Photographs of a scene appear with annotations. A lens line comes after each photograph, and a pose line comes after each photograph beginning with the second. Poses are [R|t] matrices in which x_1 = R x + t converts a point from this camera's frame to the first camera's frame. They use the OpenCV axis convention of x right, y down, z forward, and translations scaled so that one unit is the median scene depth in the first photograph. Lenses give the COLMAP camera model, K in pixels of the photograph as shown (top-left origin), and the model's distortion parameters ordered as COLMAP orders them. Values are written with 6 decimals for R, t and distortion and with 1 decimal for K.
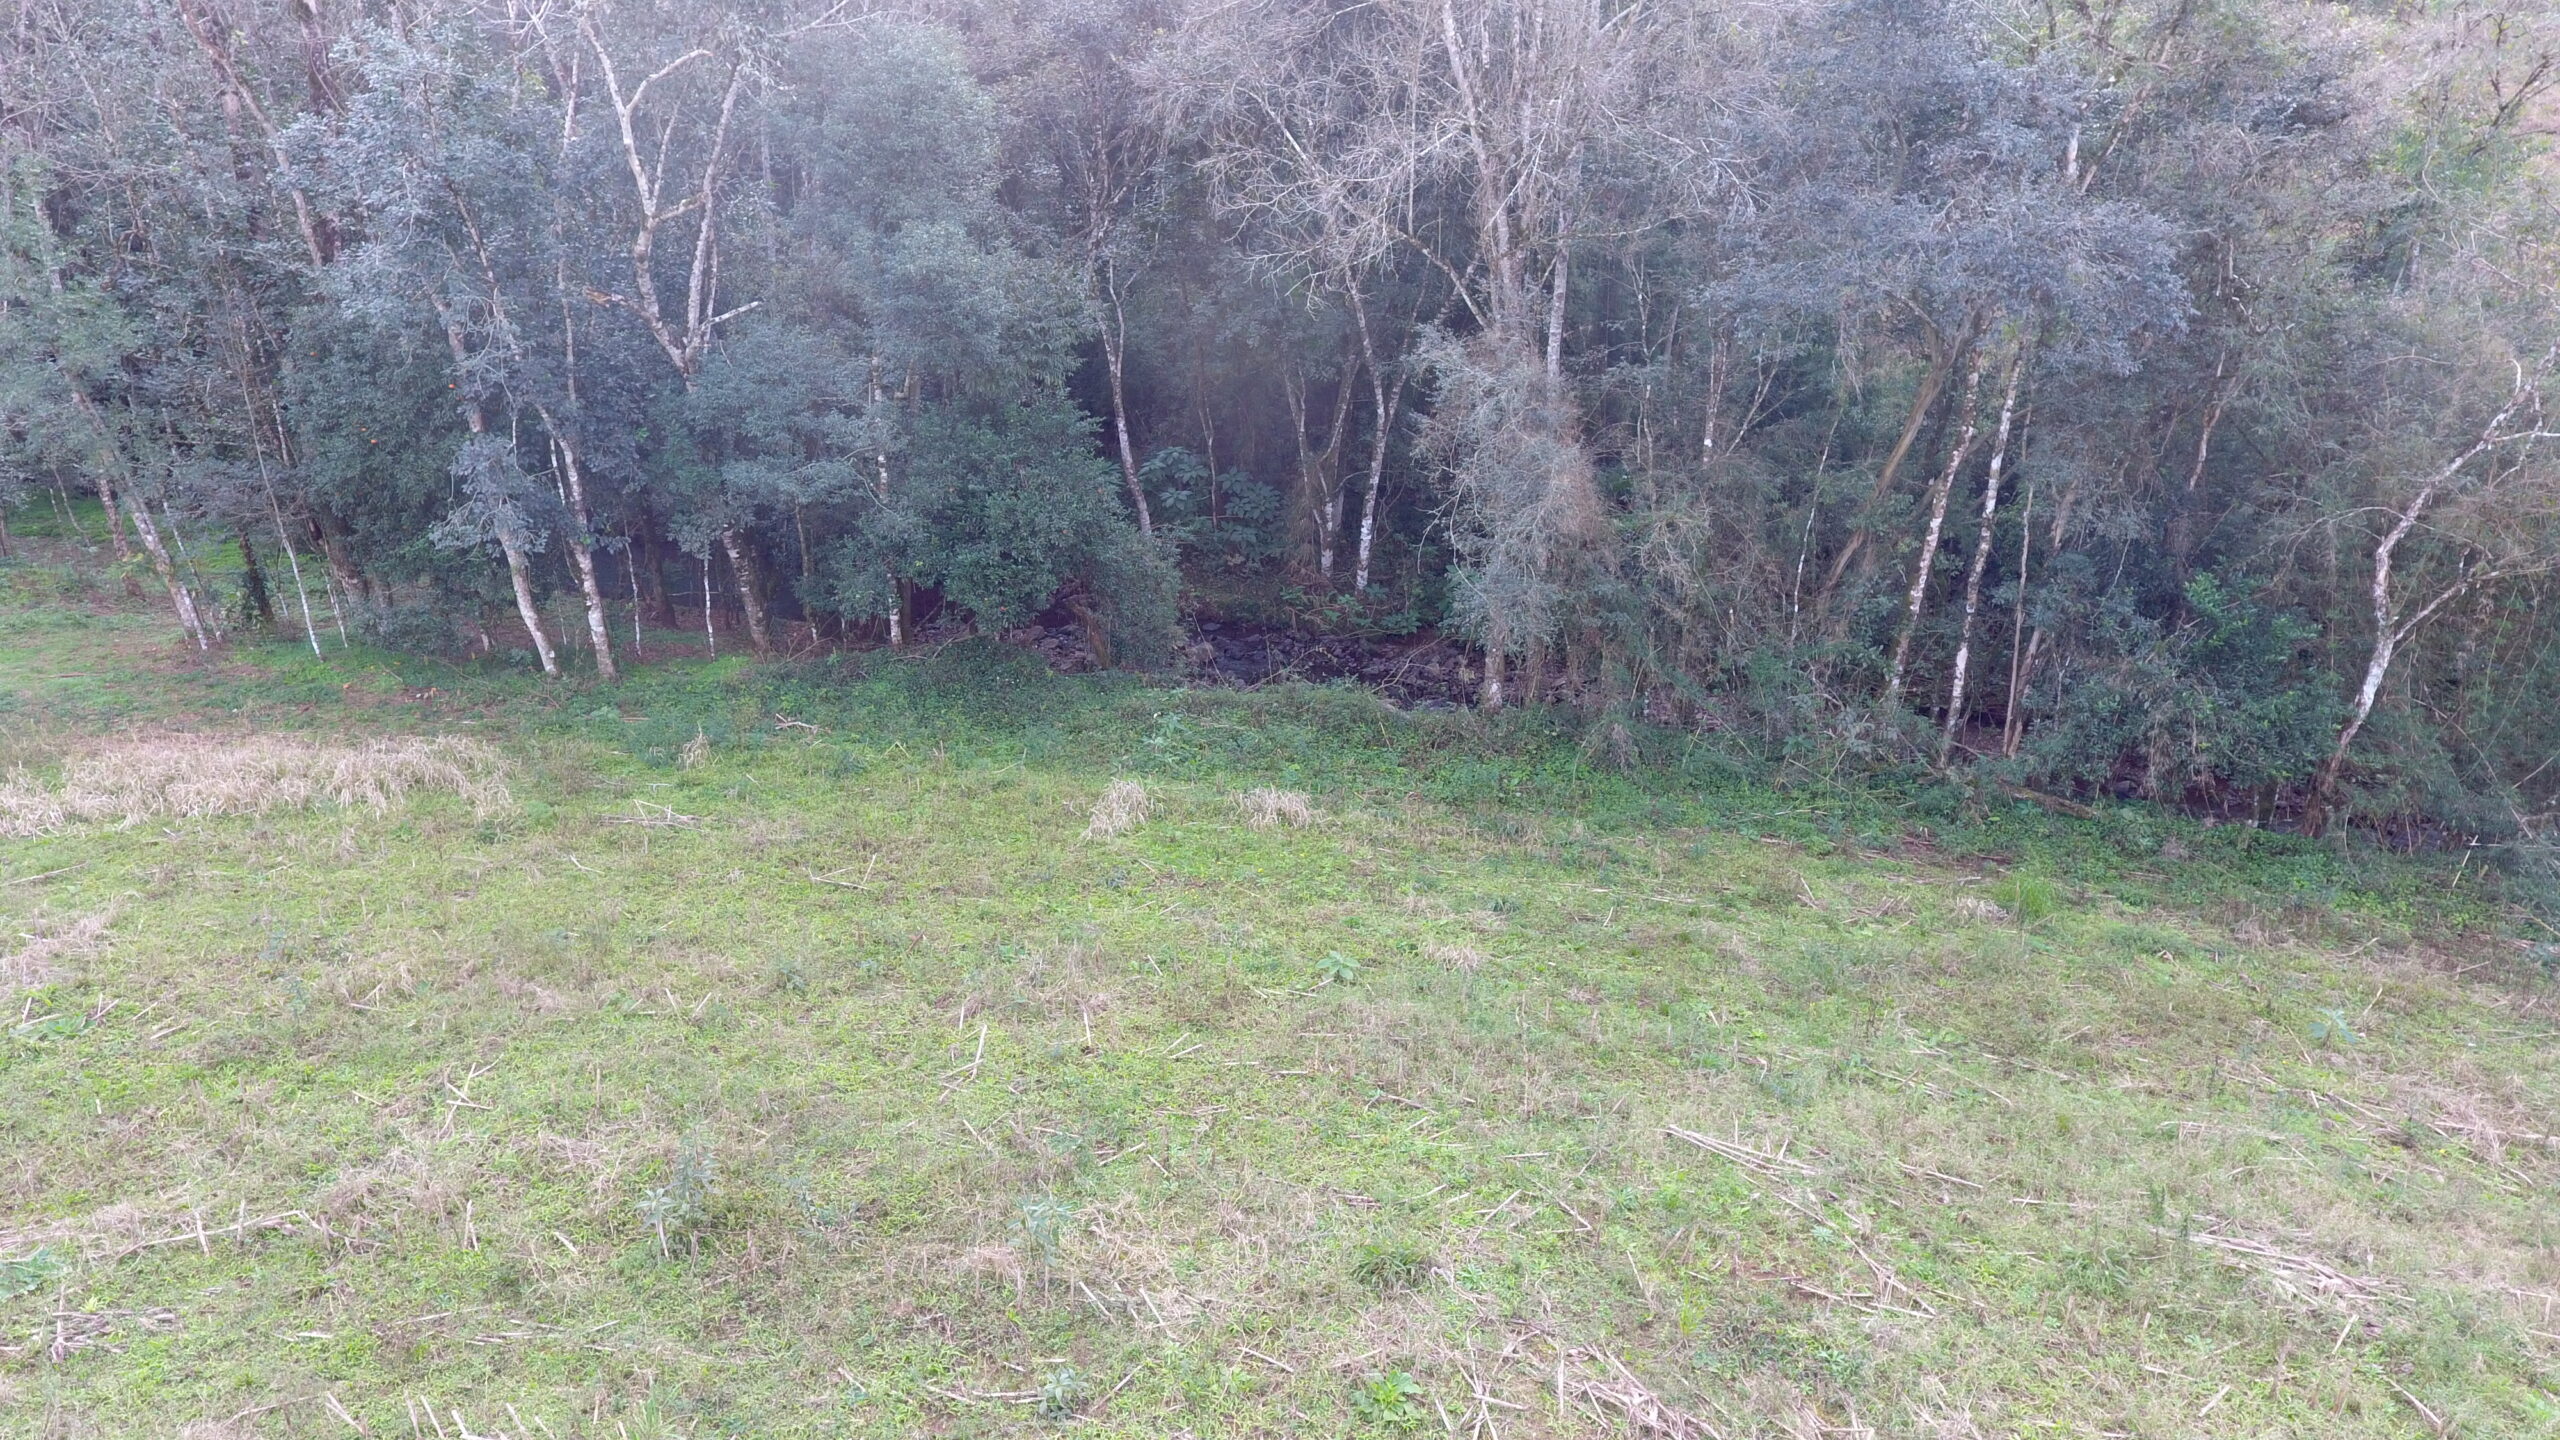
lens RADIAL K [[1502.7, 0, 1278.8], [0, 1502.7, 719.6], [0, 0, 1]] dist [-0.005293, 0.002396]
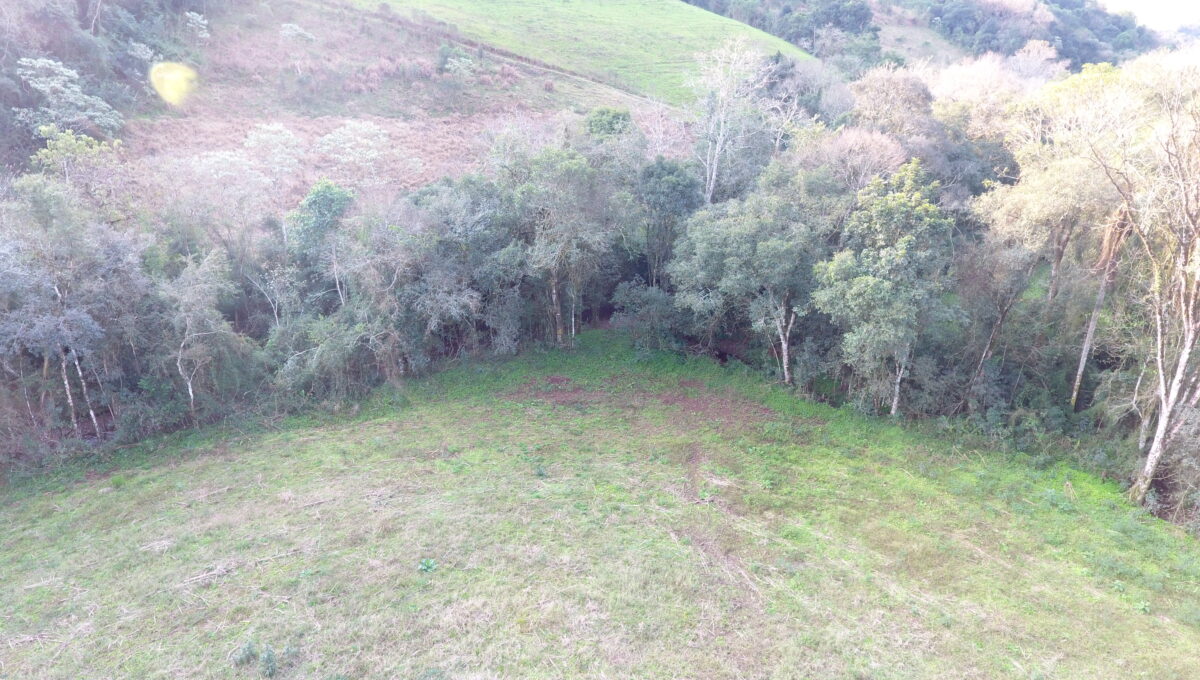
lens RADIAL K [[710.4, 0, 599.2], [0, 710.4, 338.5], [0, 0, 1]] dist [-0.001795, -0.000397]
pose [[0.565744, -0.341020, 0.750759, -0.088391], [0.280231, 0.935798, 0.213900, -0.313763], [-0.775503, 0.089373, 0.624986, -1.359117]]
